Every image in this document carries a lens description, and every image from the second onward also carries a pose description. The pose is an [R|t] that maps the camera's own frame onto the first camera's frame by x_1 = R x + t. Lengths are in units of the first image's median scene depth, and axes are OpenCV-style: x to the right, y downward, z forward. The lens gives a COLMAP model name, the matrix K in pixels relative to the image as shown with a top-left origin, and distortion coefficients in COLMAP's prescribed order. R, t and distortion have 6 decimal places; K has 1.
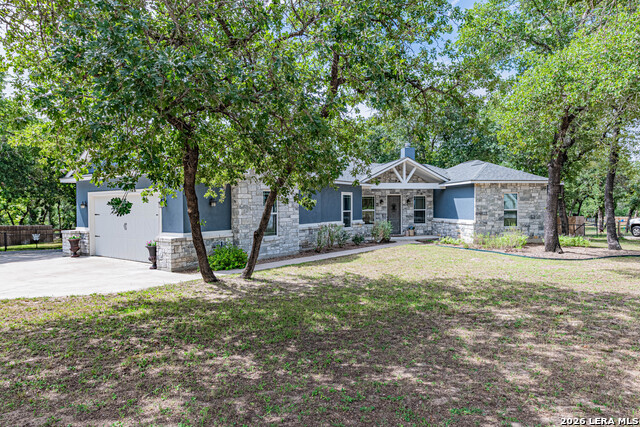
lens RADIAL K [[400.4, 0, 320.9], [0, 400.4, 210.3], [0, 0, 1]] dist [-0.004935, -0.000447]
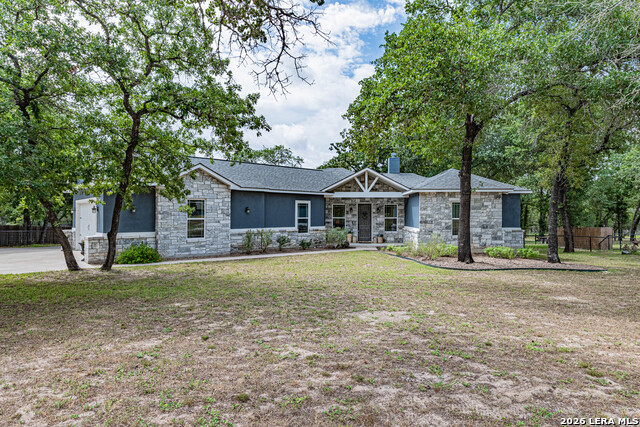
lens RADIAL K [[387.2, 0, 319.3], [0, 387.2, 214.7], [0, 0, 1]] dist [0.004001, 0.000533]
pose [[0.972517, 0.010971, -0.232573, 0.325960], [-0.012628, 0.999904, -0.005639, -0.001270], [0.232489, 0.008422, 0.972562, -0.011699]]
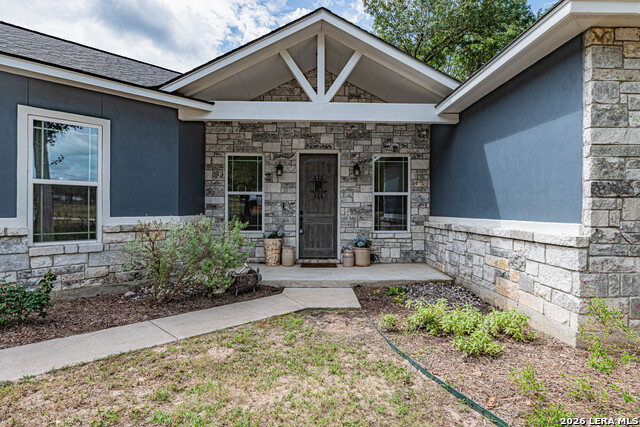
lens RADIAL K [[362.1, 0, 322.2], [0, 362.1, 213.9], [0, 0, 1]] dist [0.003303, -0.000708]
pose [[0.989327, 0.013361, -0.145096, 0.253231], [-0.013265, 0.999911, 0.001624, 0.019344], [0.145105, 0.000318, 0.989416, 0.720539]]
